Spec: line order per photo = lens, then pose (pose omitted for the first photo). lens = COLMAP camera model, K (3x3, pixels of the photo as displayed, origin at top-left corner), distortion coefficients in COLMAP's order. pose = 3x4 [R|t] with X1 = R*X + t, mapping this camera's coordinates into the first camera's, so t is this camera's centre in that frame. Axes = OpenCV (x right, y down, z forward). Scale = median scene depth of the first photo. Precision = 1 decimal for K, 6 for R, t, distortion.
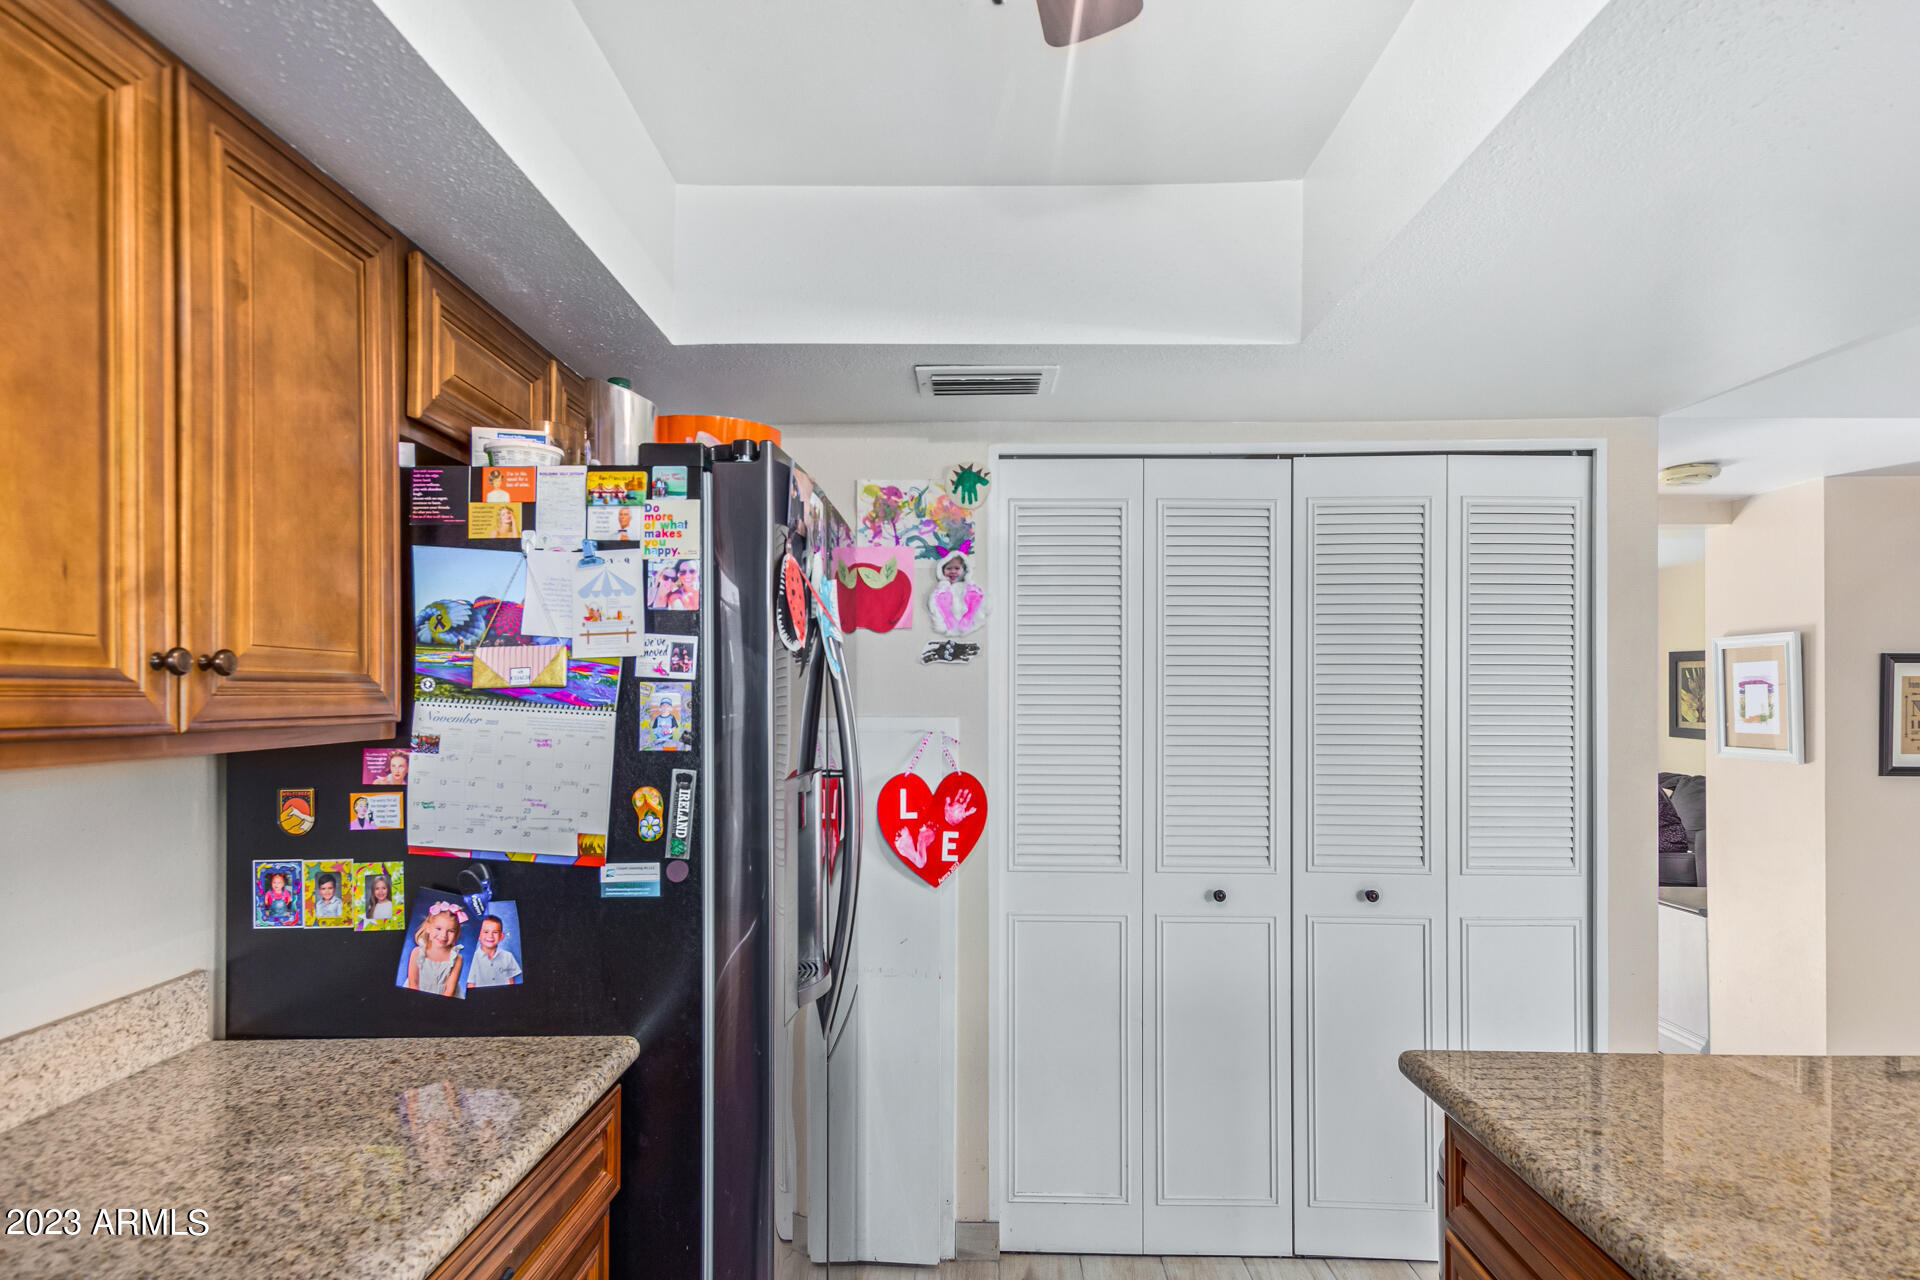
lens RADIAL K [[1001.9, 0, 955.3], [0, 1001.9, 697.1], [0, 0, 1]] dist [0.023015, 0.001031]
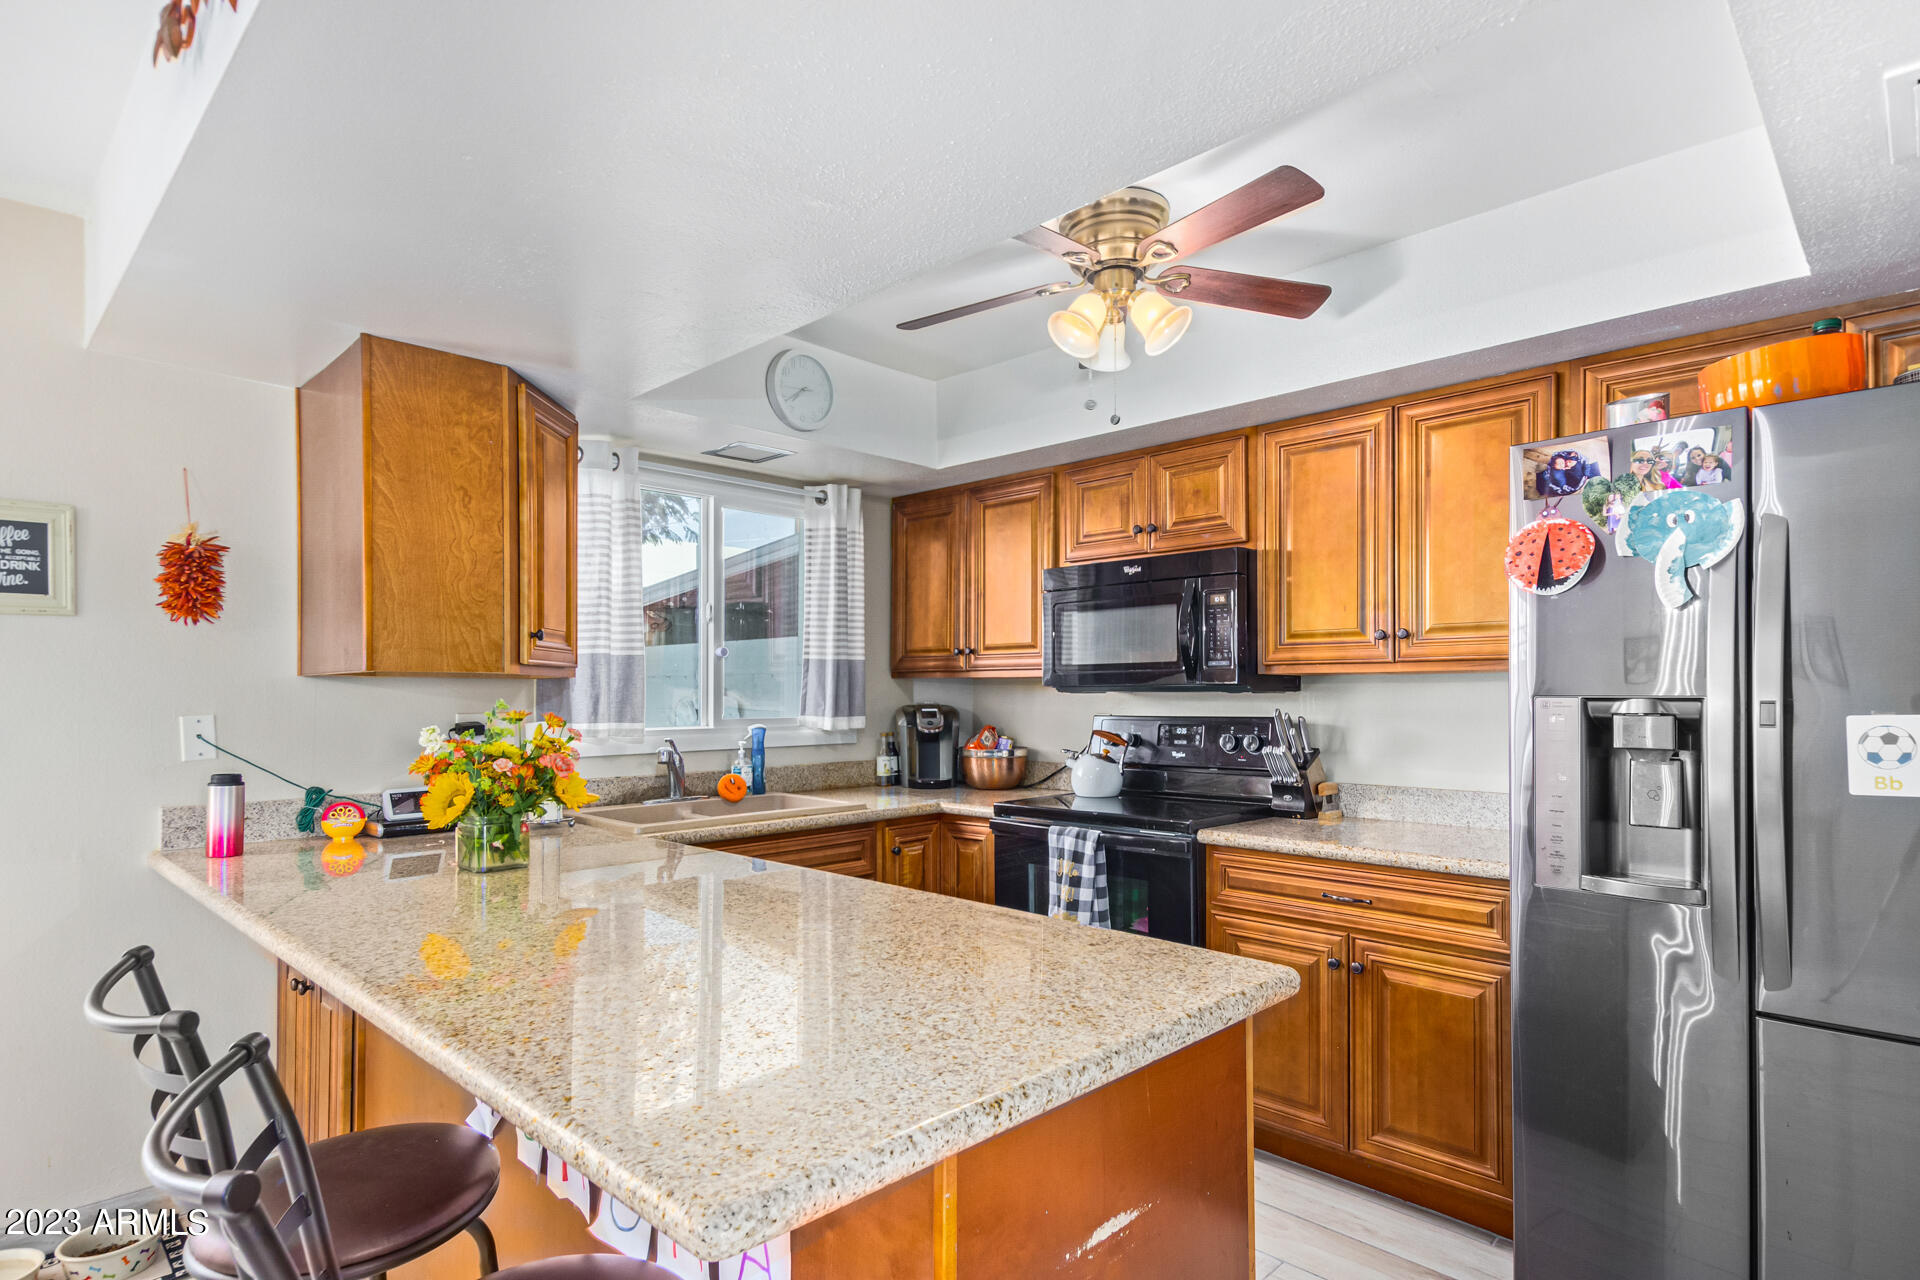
lens RADIAL K [[1001.9, 0, 972.0], [0, 1001.9, 688.6], [0, 0, 1]] dist [0.023015, 0.001031]
pose [[-0.668865, -0.002987, -0.743378, 1.301830], [-0.001782, 0.999995, -0.002415, 0.077934], [0.743382, -0.000291, -0.668867, 1.337454]]
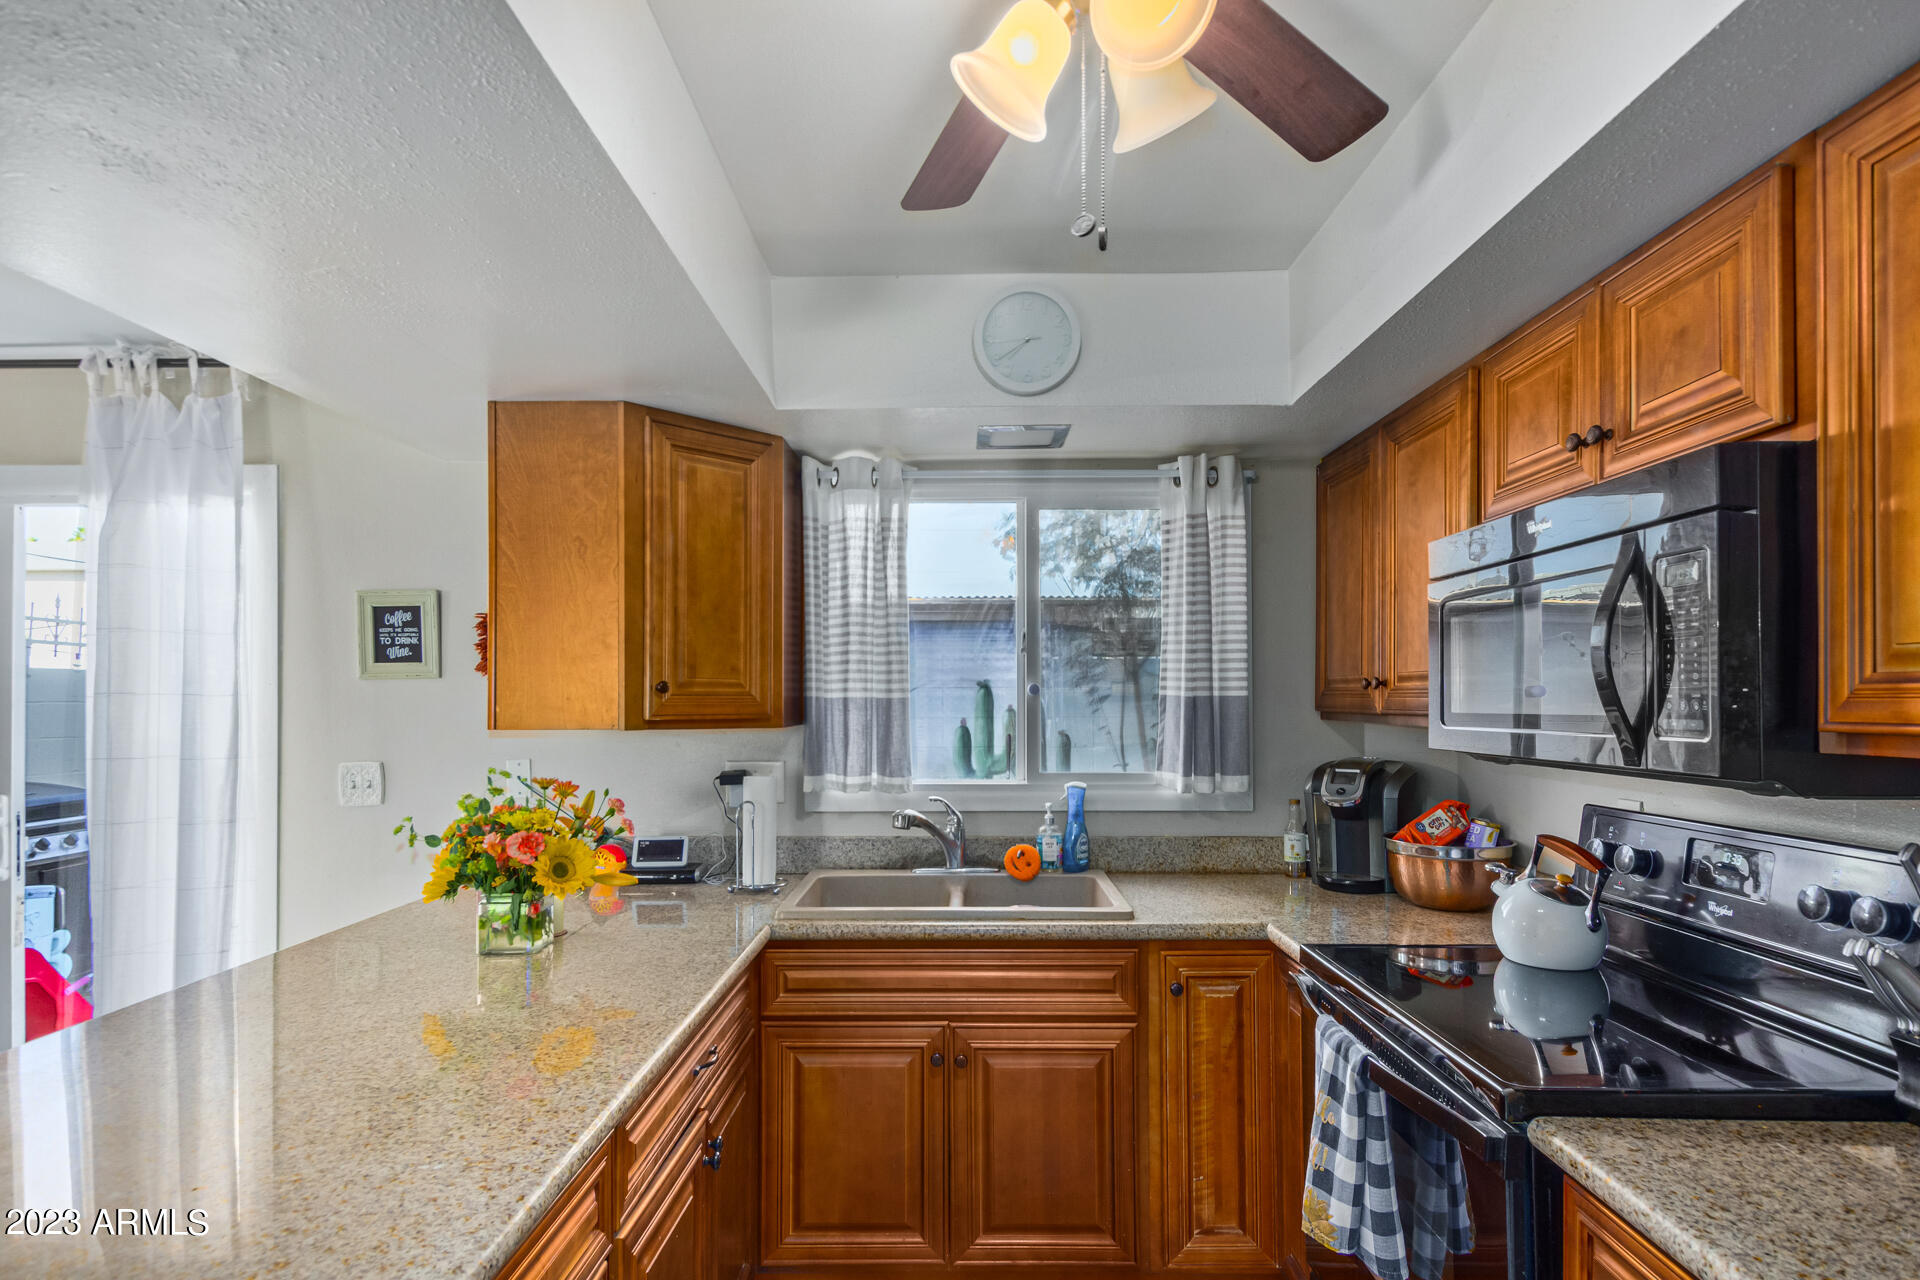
lens RADIAL K [[1001.9, 0, 958.0], [0, 1001.9, 680.4], [0, 0, 1]] dist [0.023015, 0.001031]
pose [[-0.999742, -0.001443, -0.022653, 0.141787], [-0.001102, 0.999886, -0.015058, -0.000410], [0.022672, -0.015029, -0.999630, 1.215663]]
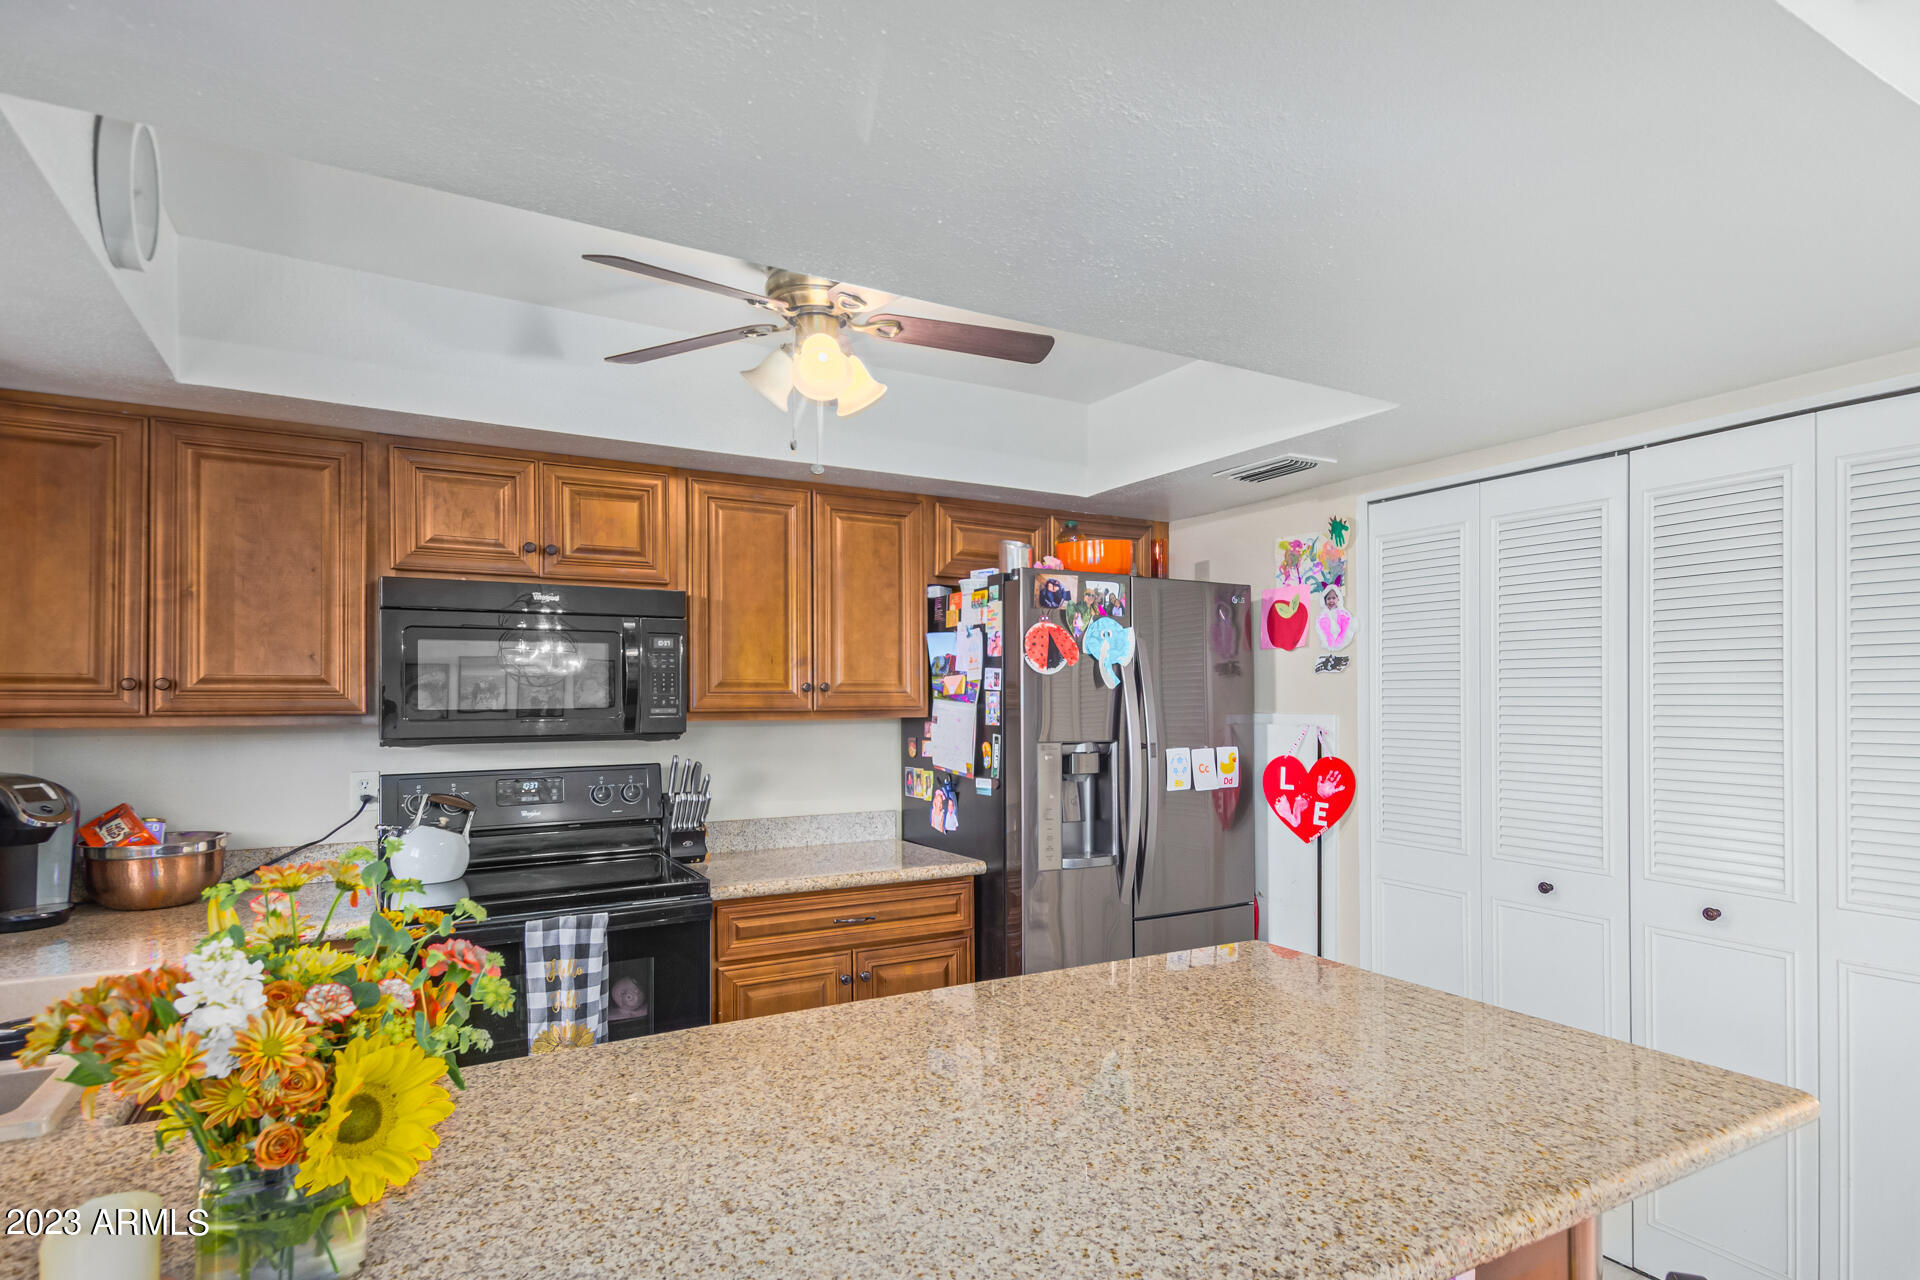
lens RADIAL K [[1001.9, 0, 977.1], [0, 1001.9, 701.1], [0, 0, 1]] dist [0.023015, 0.001031]
pose [[0.519179, -0.001286, -0.854665, 1.407530], [0.000977, 0.999999, -0.000911, 0.006321], [0.854665, -0.000362, 0.519180, -0.085594]]
